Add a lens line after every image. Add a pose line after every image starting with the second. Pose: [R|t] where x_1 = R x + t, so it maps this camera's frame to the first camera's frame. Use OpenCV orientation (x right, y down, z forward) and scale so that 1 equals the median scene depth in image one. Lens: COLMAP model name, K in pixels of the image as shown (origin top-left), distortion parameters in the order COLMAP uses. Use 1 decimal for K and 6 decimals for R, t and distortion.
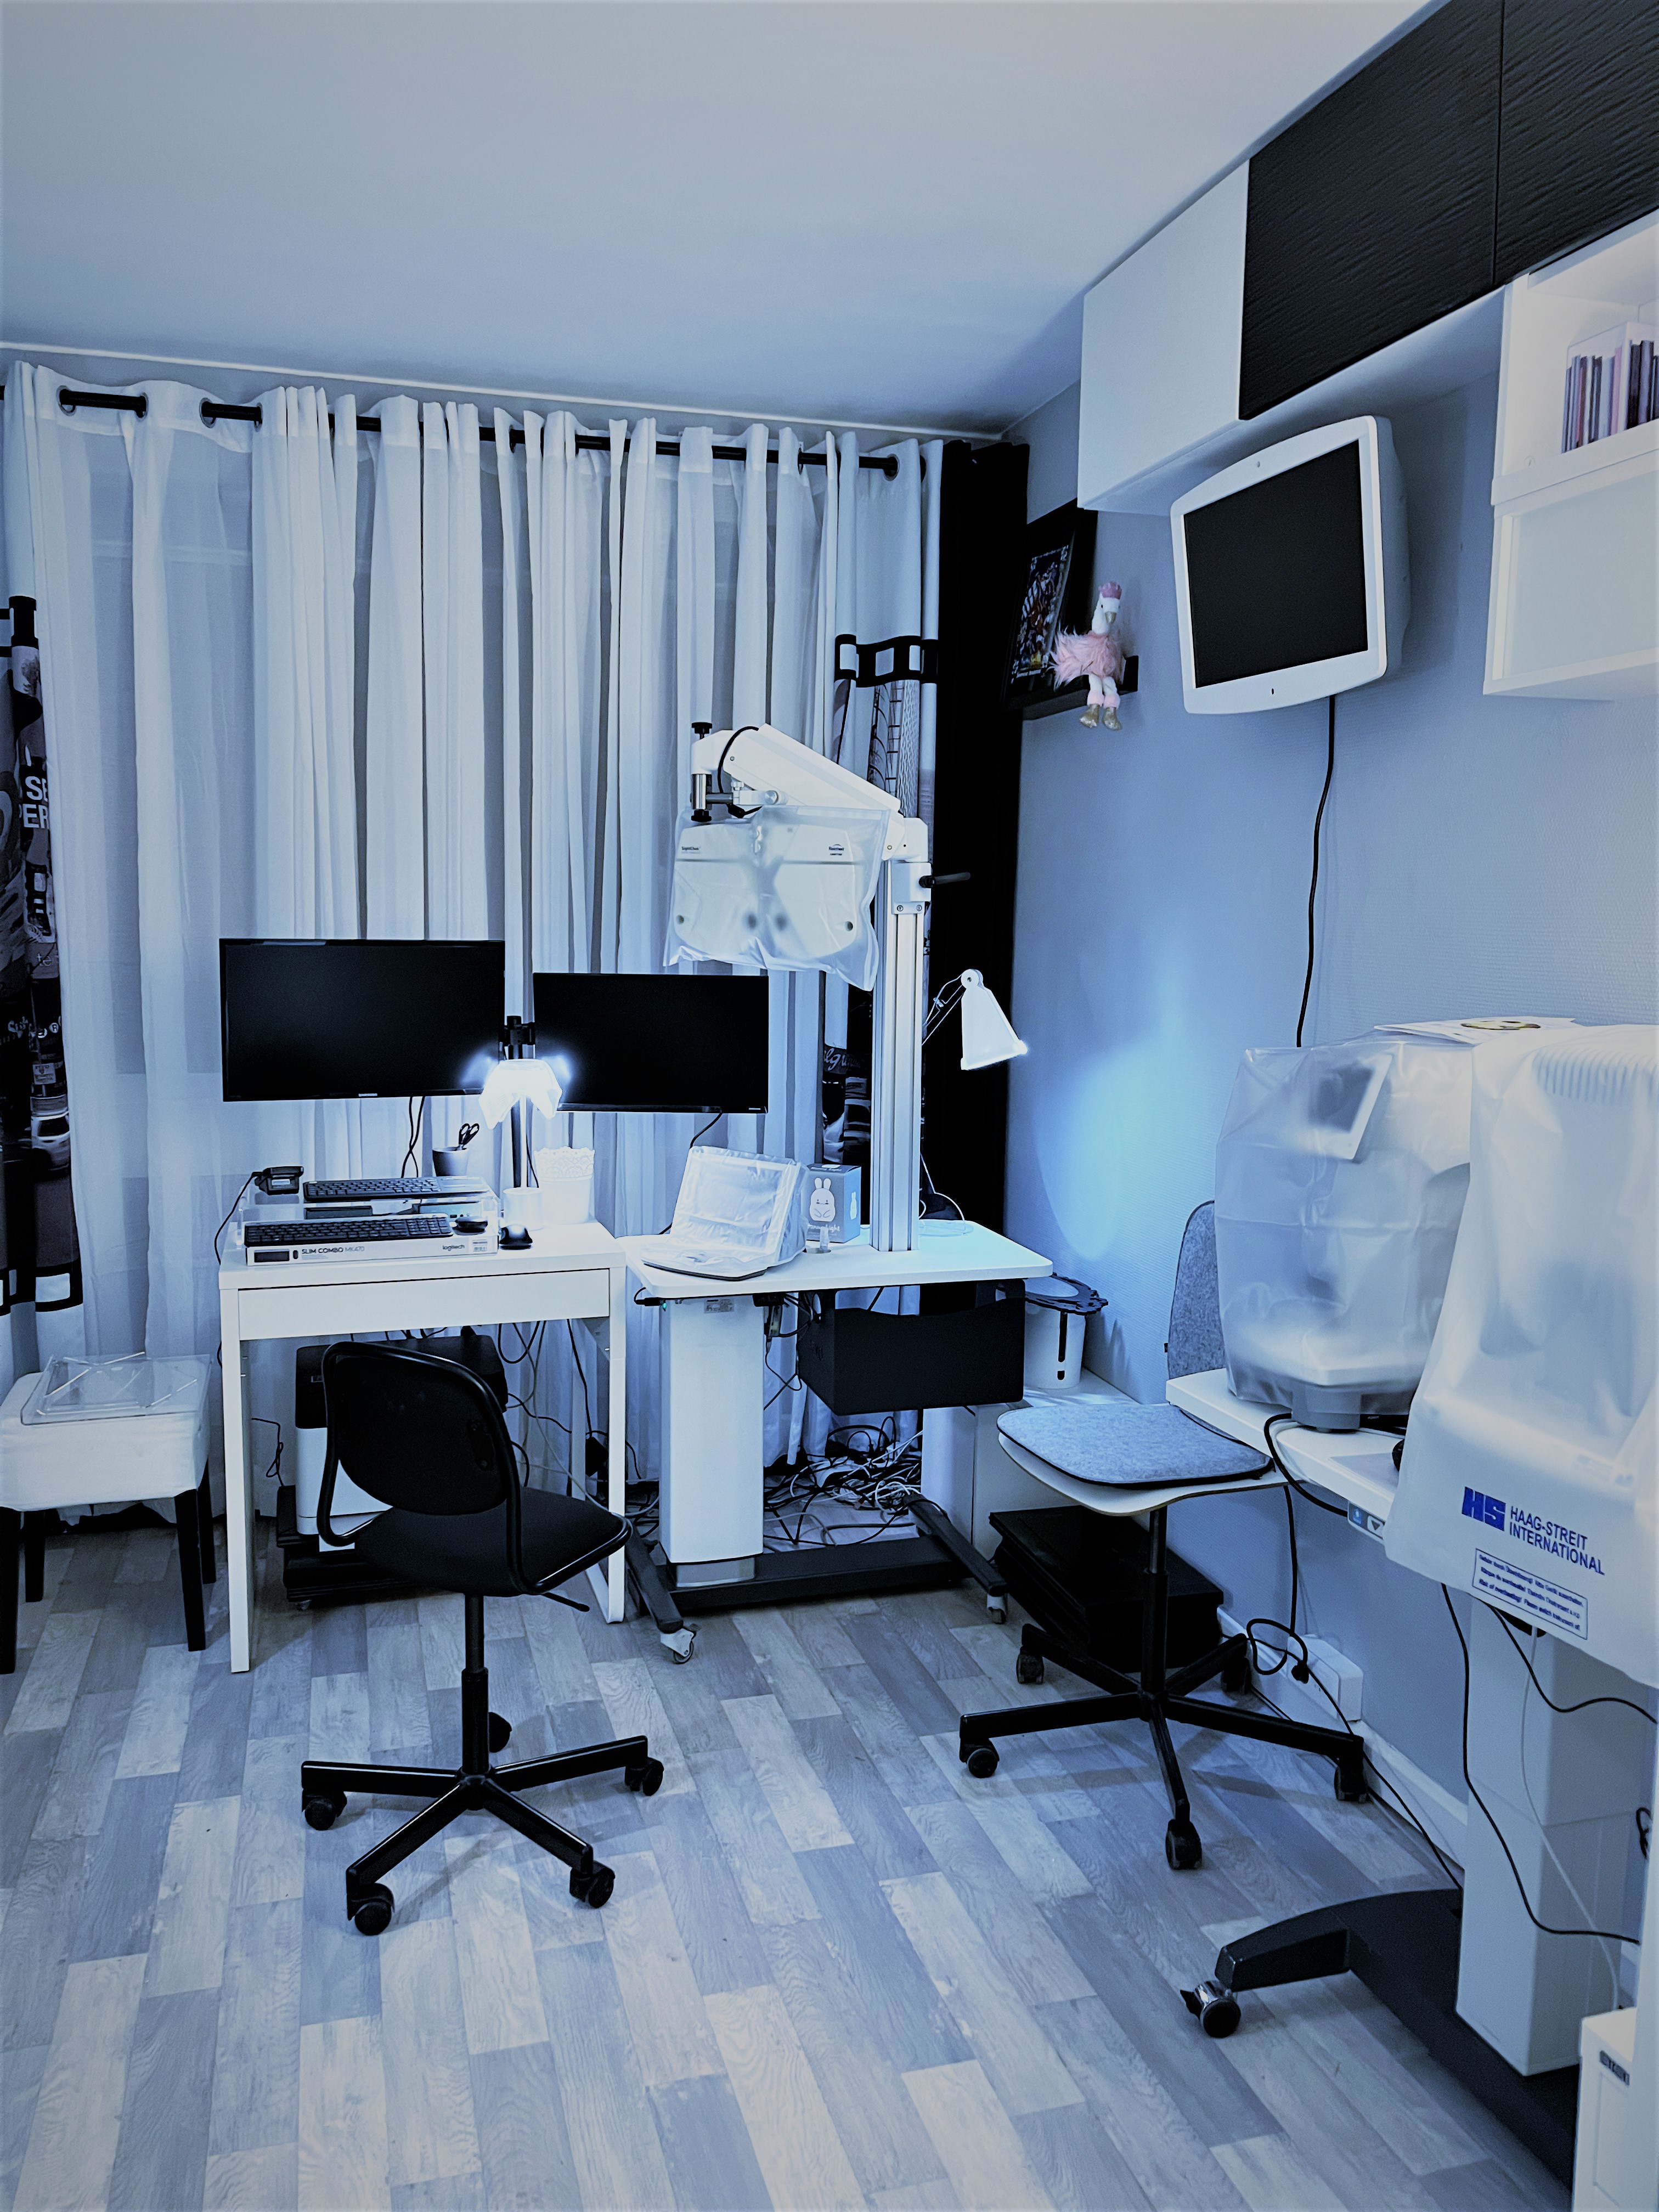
lens RADIAL K [[1684.4, 0, 829.2], [0, 1684.4, 1107.3], [0, 0, 1]] dist [0.051512, -0.069322]
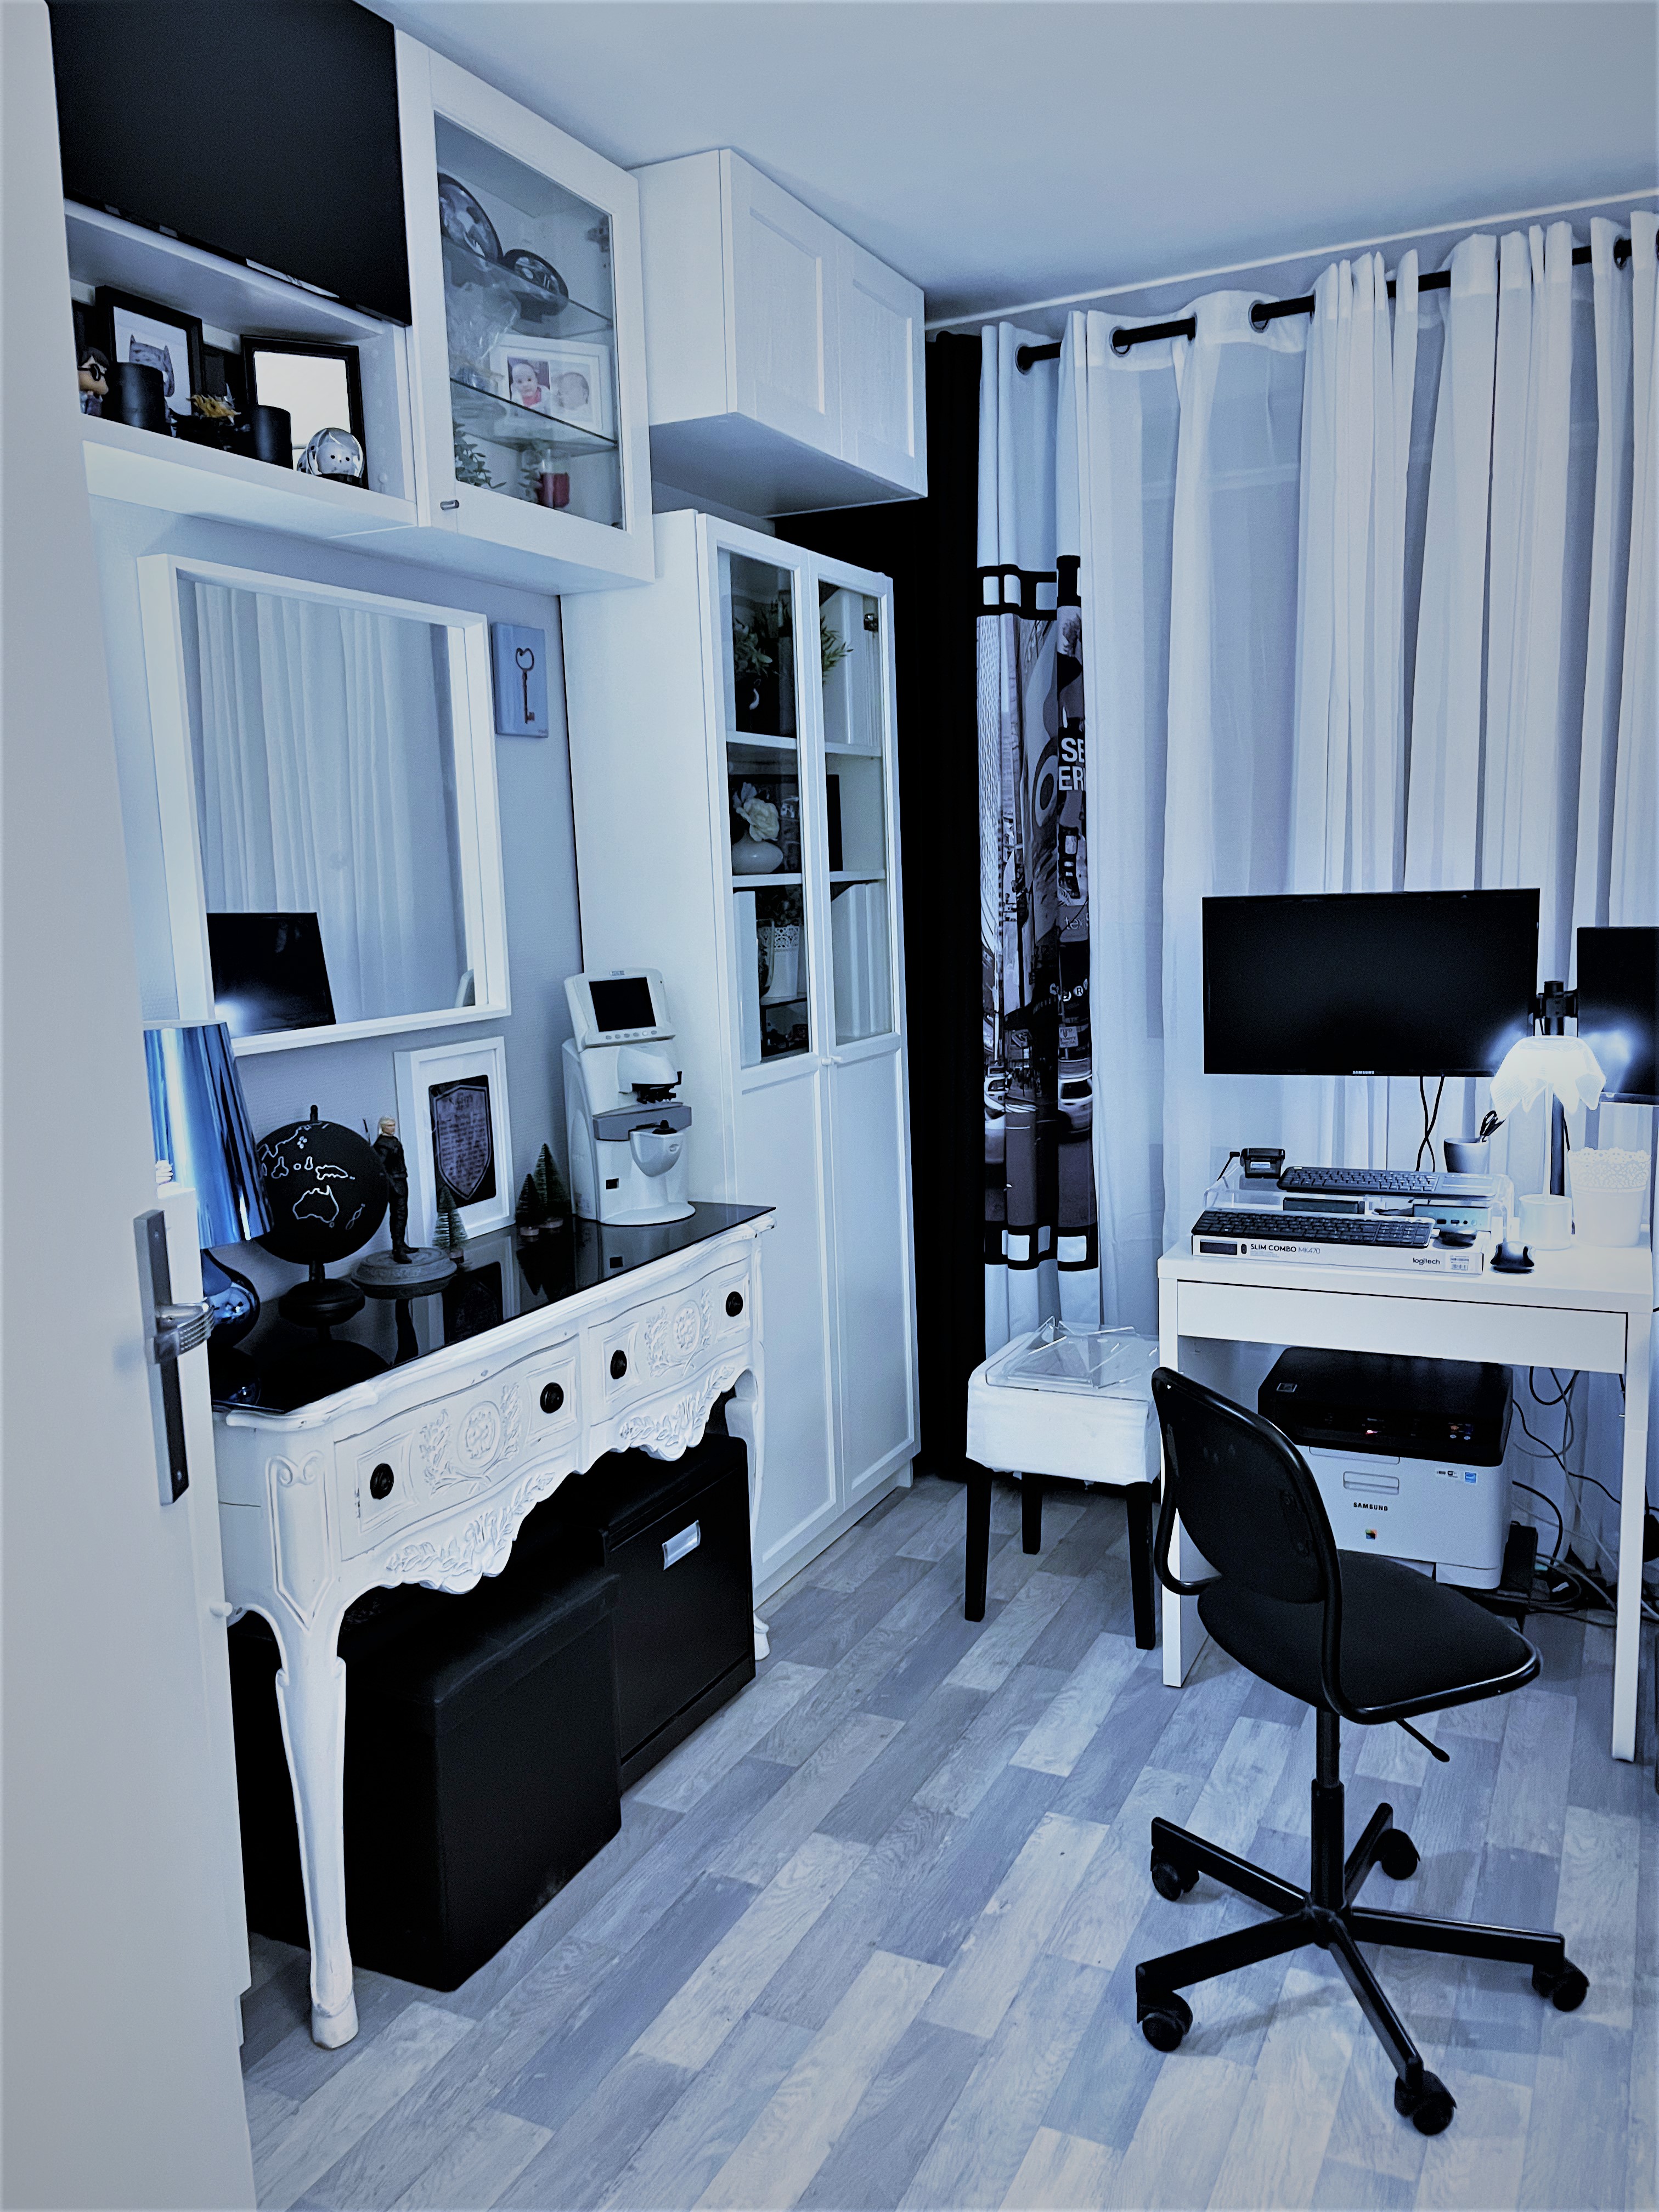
lens RADIAL K [[1684.4, 0, 832.6], [0, 1684.4, 1119.1], [0, 0, 1]] dist [0.051512, -0.069322]
pose [[0.738099, 0.063859, -0.671664, 0.111550], [-0.037176, 0.997848, 0.054018, -0.020404], [0.673667, -0.014901, 0.738884, 0.173426]]
